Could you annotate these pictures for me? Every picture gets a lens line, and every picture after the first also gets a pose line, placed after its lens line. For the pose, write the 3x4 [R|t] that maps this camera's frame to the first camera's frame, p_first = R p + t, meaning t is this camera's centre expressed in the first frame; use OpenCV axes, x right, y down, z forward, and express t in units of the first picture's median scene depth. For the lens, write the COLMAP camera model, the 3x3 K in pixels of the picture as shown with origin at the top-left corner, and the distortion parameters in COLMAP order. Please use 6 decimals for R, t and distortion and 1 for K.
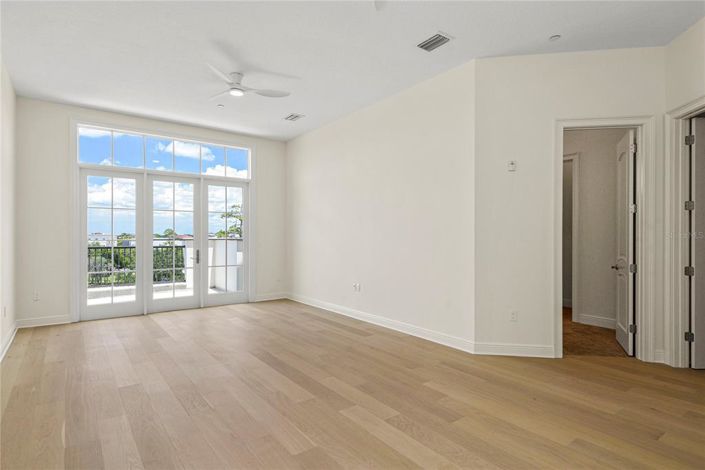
lens RADIAL K [[392.2, 0, 350.1], [0, 392.2, 230.5], [0, 0, 1]] dist [0.061550, -0.005490]
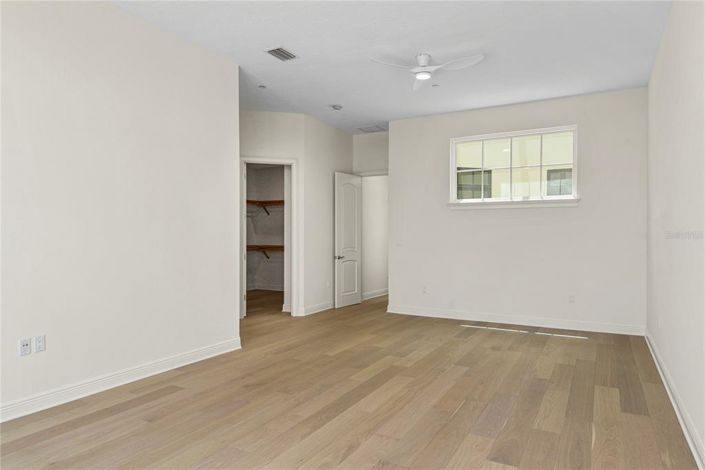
lens RADIAL K [[457.4, 0, 357.0], [0, 457.4, 239.0], [0, 0, 1]] dist [0.068122, 0.003807]
pose [[-0.447785, -0.006534, 0.894118, -0.846021], [-0.014589, 0.999894, 0.000001, 0.015115], [-0.894022, -0.013044, -0.447832, 1.172319]]
